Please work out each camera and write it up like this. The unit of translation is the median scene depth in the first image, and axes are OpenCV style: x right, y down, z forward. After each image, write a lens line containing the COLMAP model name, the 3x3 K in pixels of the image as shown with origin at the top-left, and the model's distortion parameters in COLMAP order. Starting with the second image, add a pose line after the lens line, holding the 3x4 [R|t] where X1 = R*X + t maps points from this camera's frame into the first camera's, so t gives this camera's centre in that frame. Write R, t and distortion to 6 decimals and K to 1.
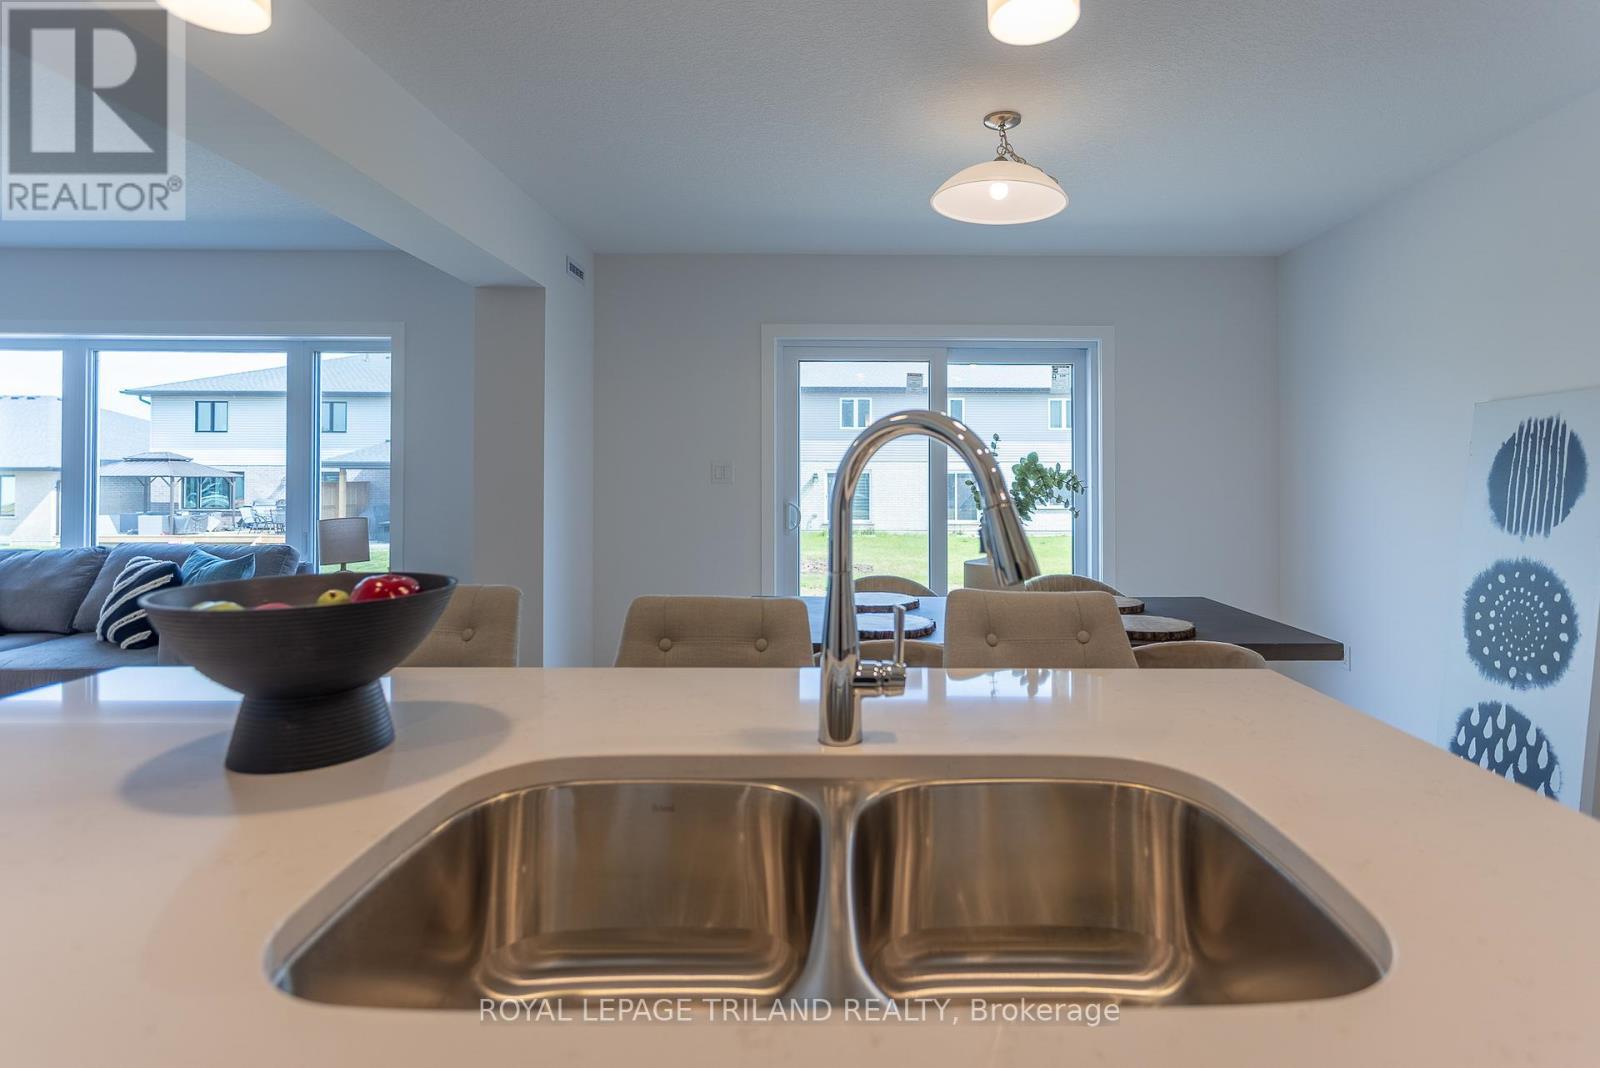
lens RADIAL K [[774.7, 0, 794.2], [0, 774.7, 469.9], [0, 0, 1]] dist [-0.001035, -0.000112]
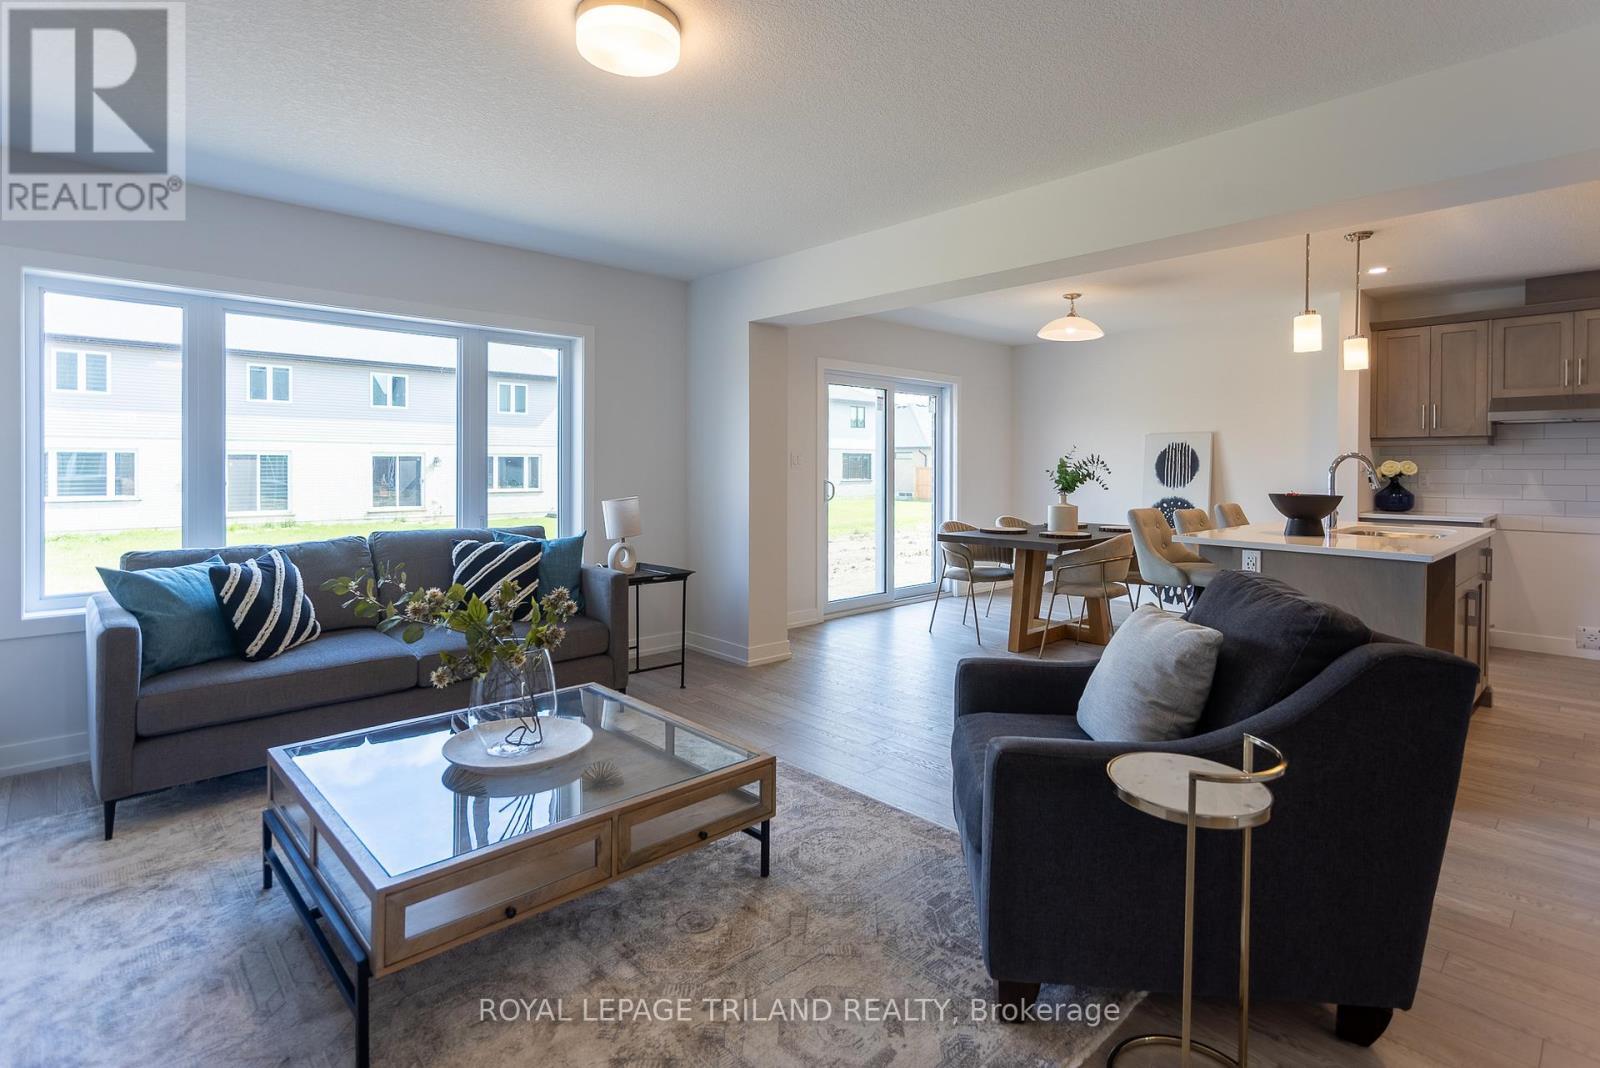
lens RADIAL K [[774.7, 0, 794.2], [0, 774.7, 469.9], [0, 0, 1]] dist [-0.001035, -0.000112]
pose [[0.751804, -0.002279, 0.659382, -0.997004], [-0.011848, 0.999786, 0.016964, -0.001955], [-0.659280, -0.020566, 0.751616, -0.060126]]
